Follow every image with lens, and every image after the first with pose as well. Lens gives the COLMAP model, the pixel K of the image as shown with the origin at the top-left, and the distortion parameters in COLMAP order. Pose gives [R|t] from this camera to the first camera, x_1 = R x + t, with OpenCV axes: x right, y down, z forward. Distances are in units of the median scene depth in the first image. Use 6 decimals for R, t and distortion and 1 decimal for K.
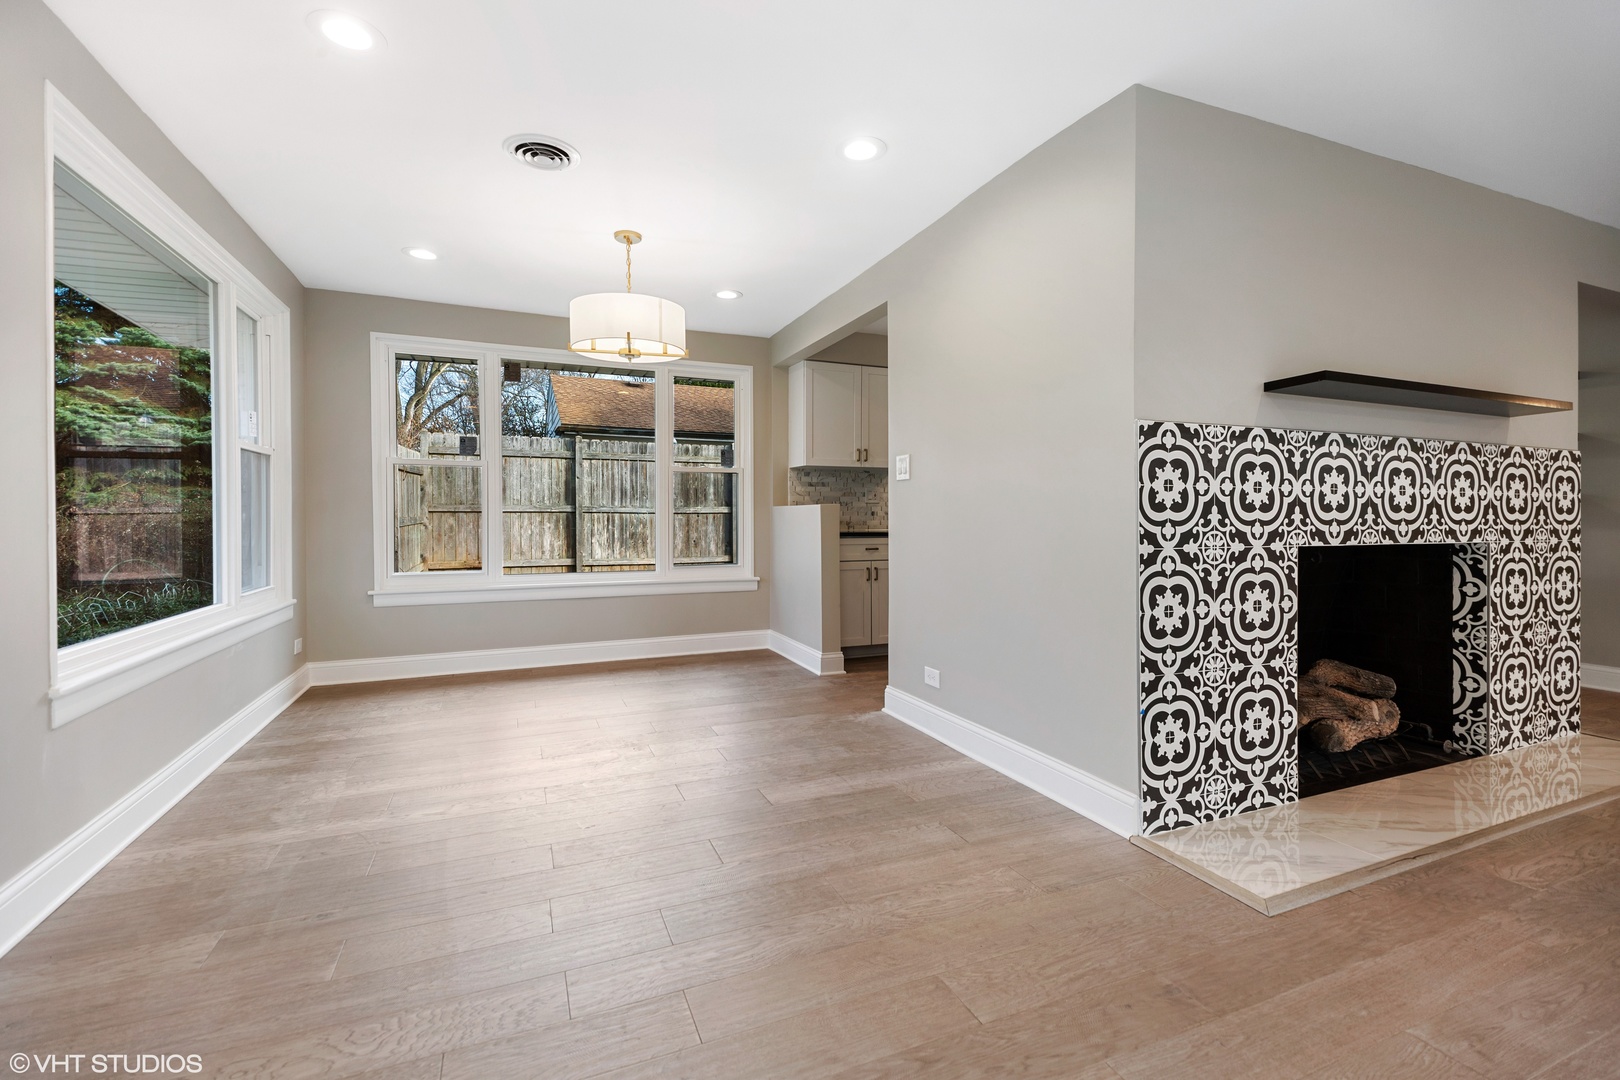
lens RADIAL K [[712.3, 0, 814.2], [0, 712.3, 534.7], [0, 0, 1]] dist [0.053166, -0.024930]
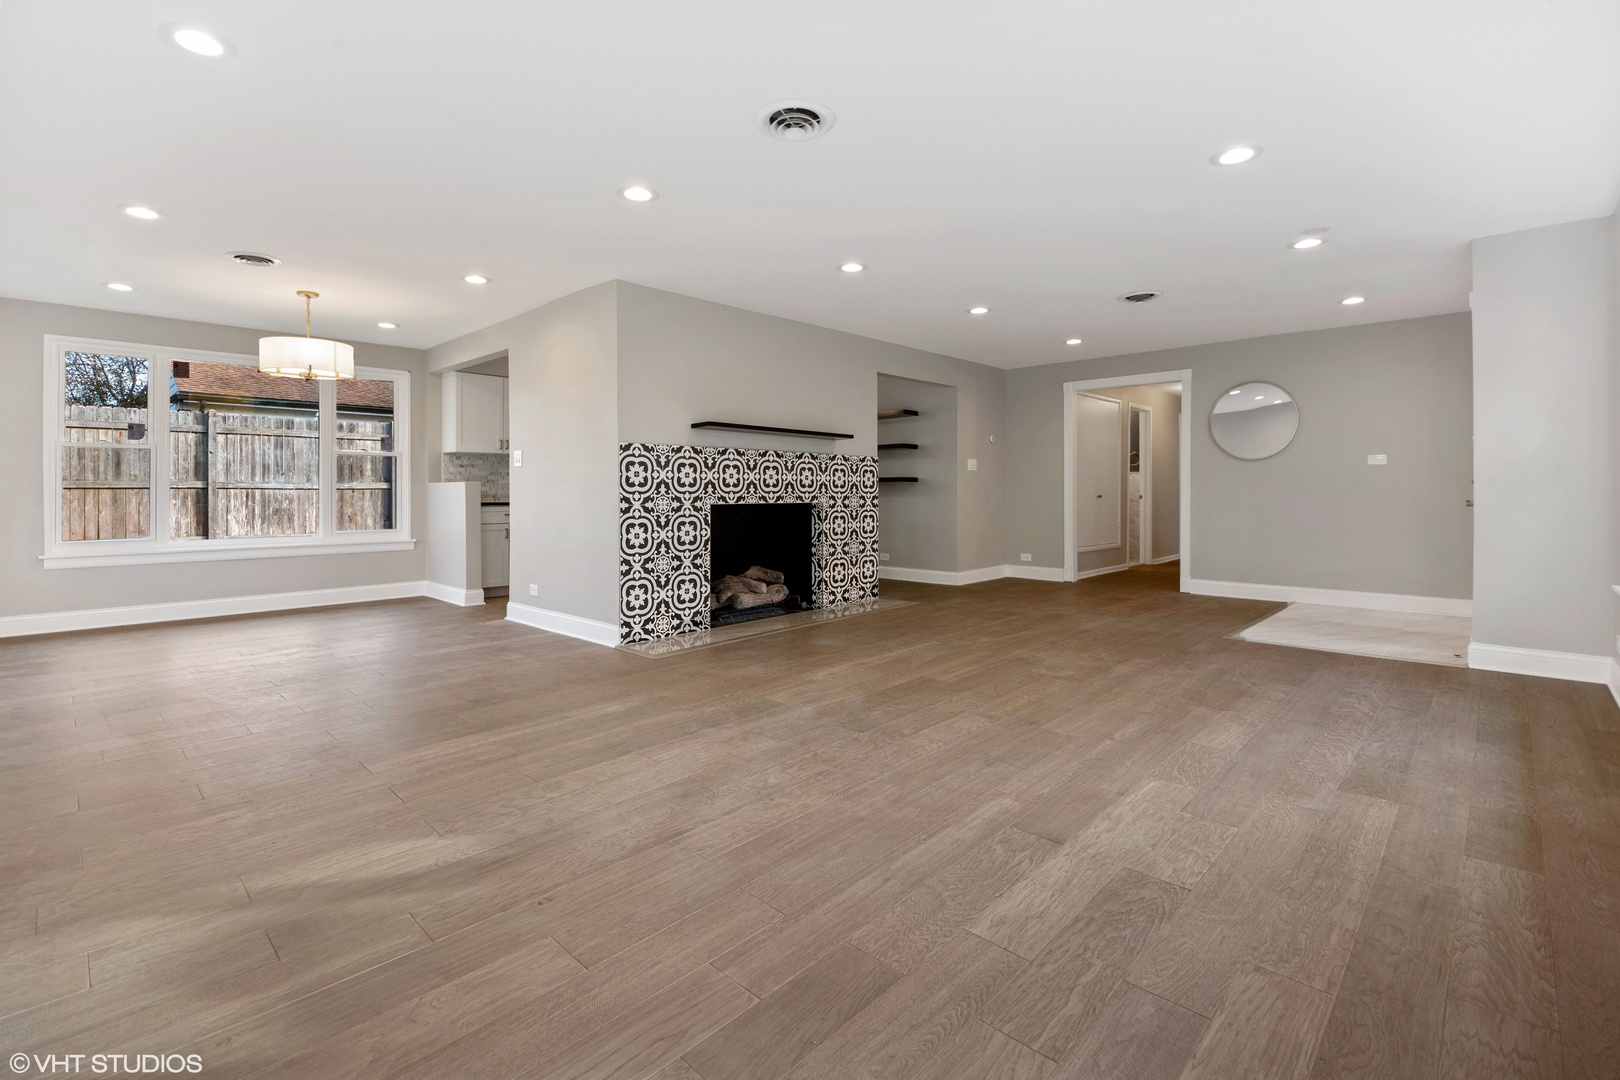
lens RADIAL K [[735.5, 0, 814.3], [0, 735.5, 492.3], [0, 0, 1]] dist [0.012317, -0.017618]
pose [[0.919041, -0.002883, 0.394153, 0.093868], [0.013136, 0.999642, -0.023317, 0.026914], [-0.393944, 0.026607, 0.918749, -0.785750]]
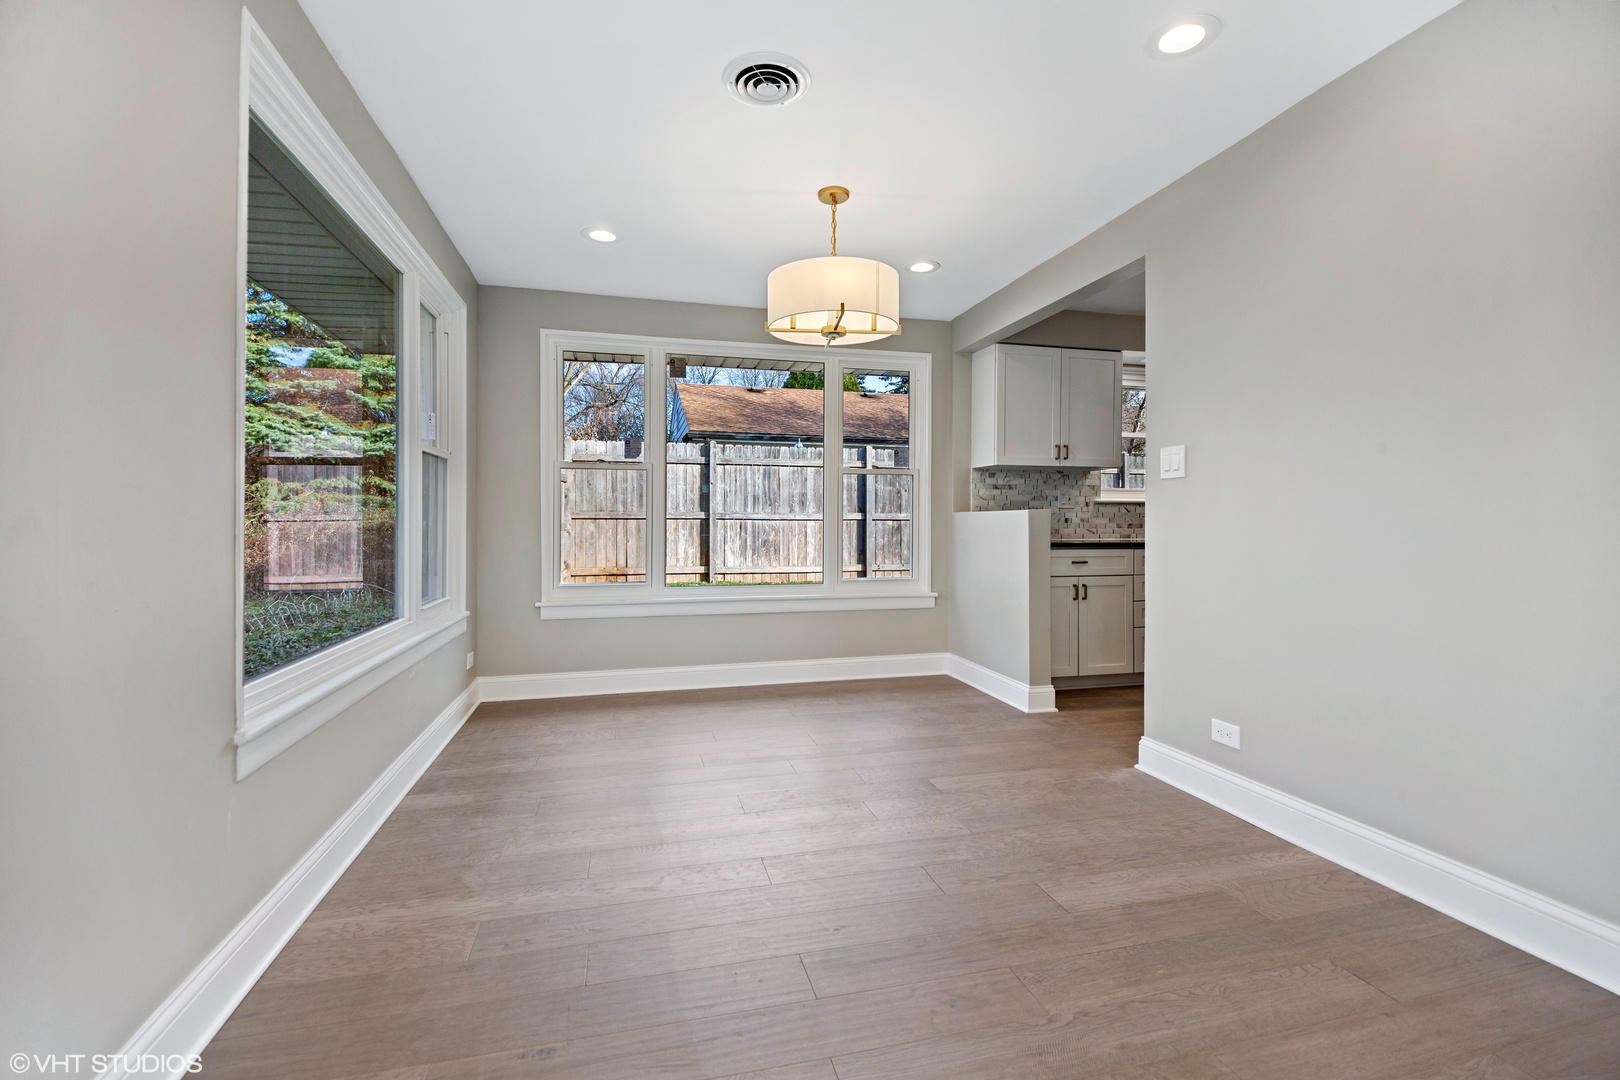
lens RADIAL K [[718.7, 0, 814.2], [0, 718.7, 534.2], [0, 0, 1]] dist [0.033982, -0.027202]
pose [[0.989451, 0.003443, -0.144827, -0.163997], [-0.004951, 0.999937, -0.010050, -0.004983], [0.144784, 0.010661, 0.989406, 0.164941]]
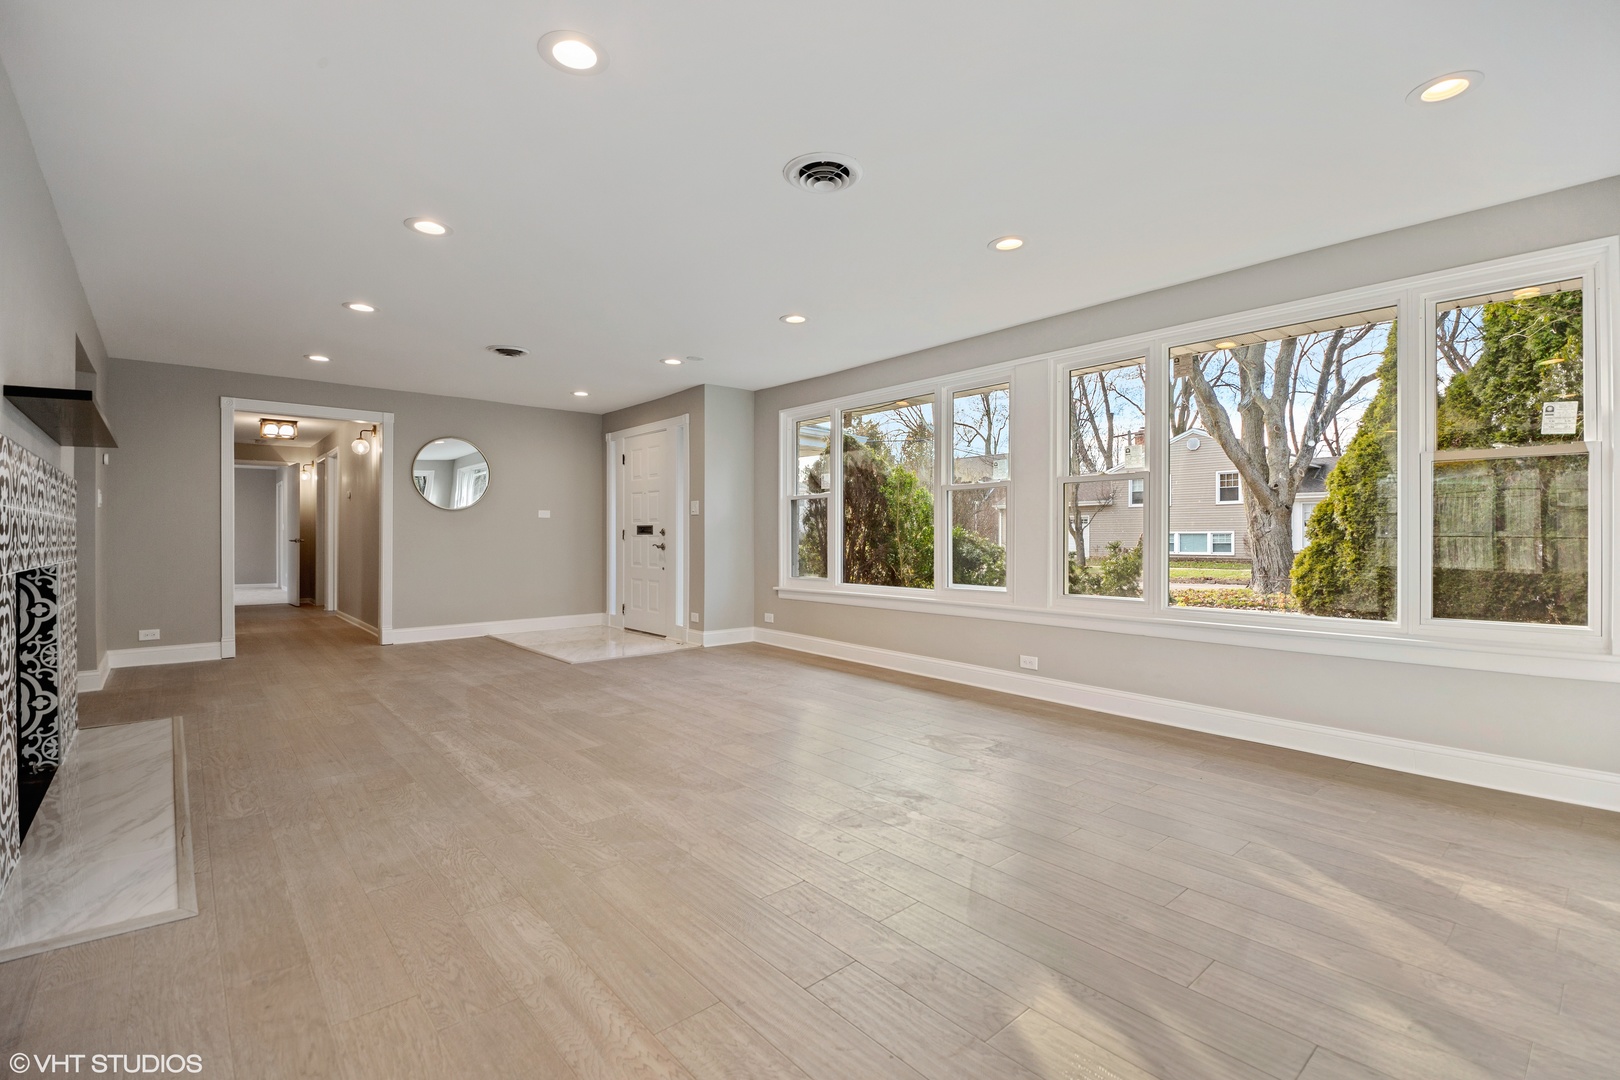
lens RADIAL K [[718.7, 0, 814.2], [0, 718.7, 534.2], [0, 0, 1]] dist [0.033982, -0.027202]
pose [[-0.313823, 0.001726, 0.949480, -0.379207], [0.025055, 0.999665, 0.006464, -0.010351], [-0.949151, 0.025818, -0.313761, 0.264270]]
